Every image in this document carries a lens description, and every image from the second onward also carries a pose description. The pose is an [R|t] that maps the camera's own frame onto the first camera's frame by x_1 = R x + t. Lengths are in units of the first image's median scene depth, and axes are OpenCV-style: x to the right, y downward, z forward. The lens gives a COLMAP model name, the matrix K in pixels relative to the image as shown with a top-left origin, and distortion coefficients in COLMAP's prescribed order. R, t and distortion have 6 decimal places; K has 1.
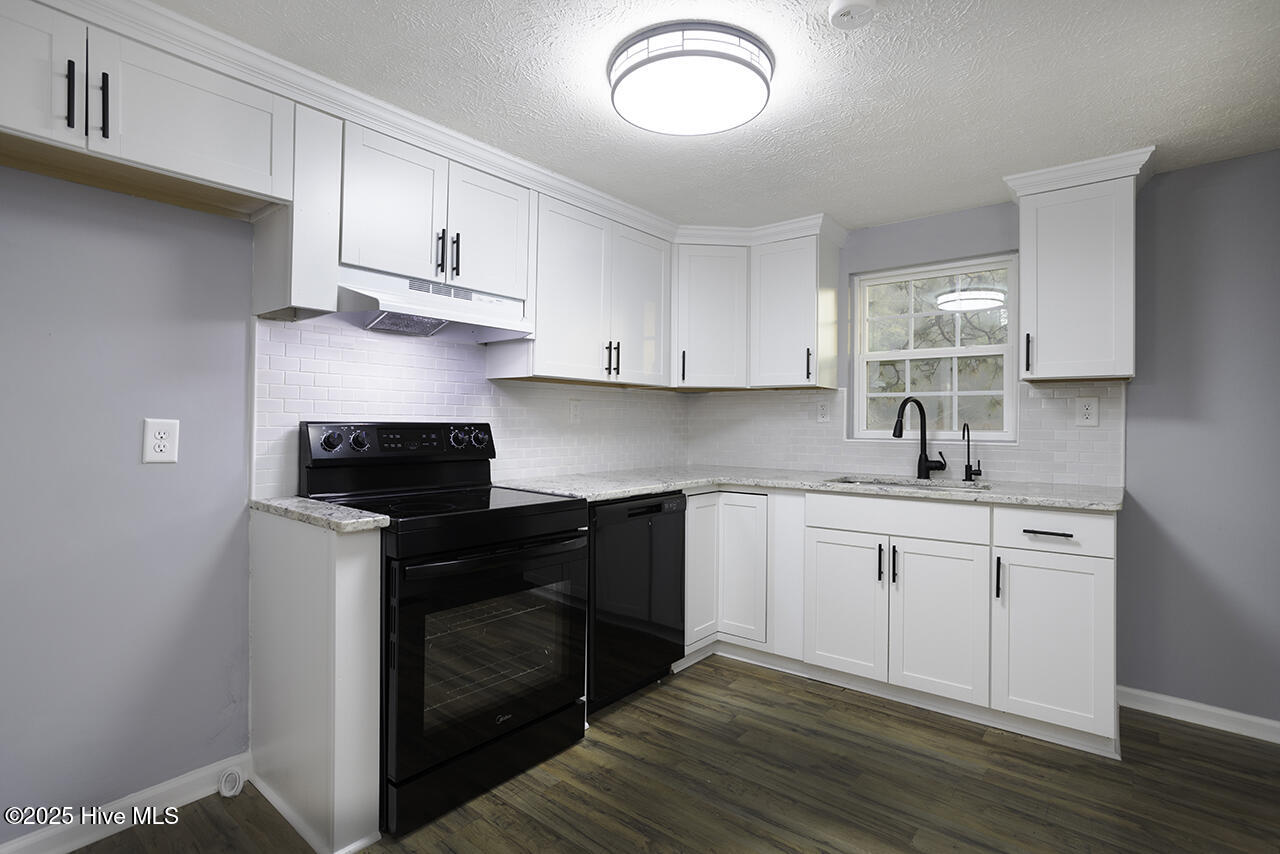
lens RADIAL K [[617.3, 0, 643.5], [0, 617.3, 423.1], [0, 0, 1]] dist [-0.042074, 0.022349]
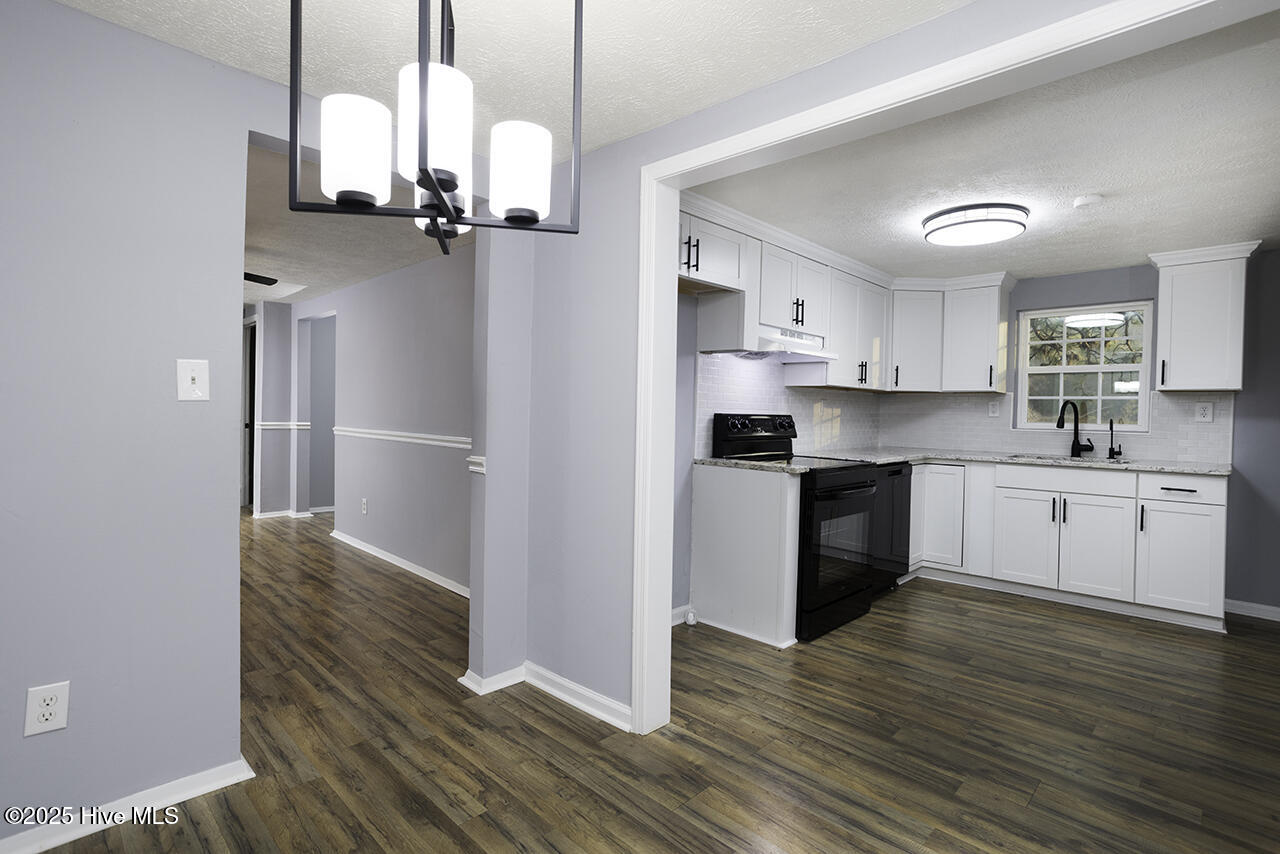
lens RADIAL K [[617.3, 0, 639.6], [0, 617.3, 422.6], [0, 0, 1]] dist [-0.042074, 0.022349]
pose [[0.995700, 0.012978, -0.091719, -0.499271], [-0.011475, 0.999791, 0.016904, -0.002833], [0.091919, -0.015779, 0.995641, -0.588819]]
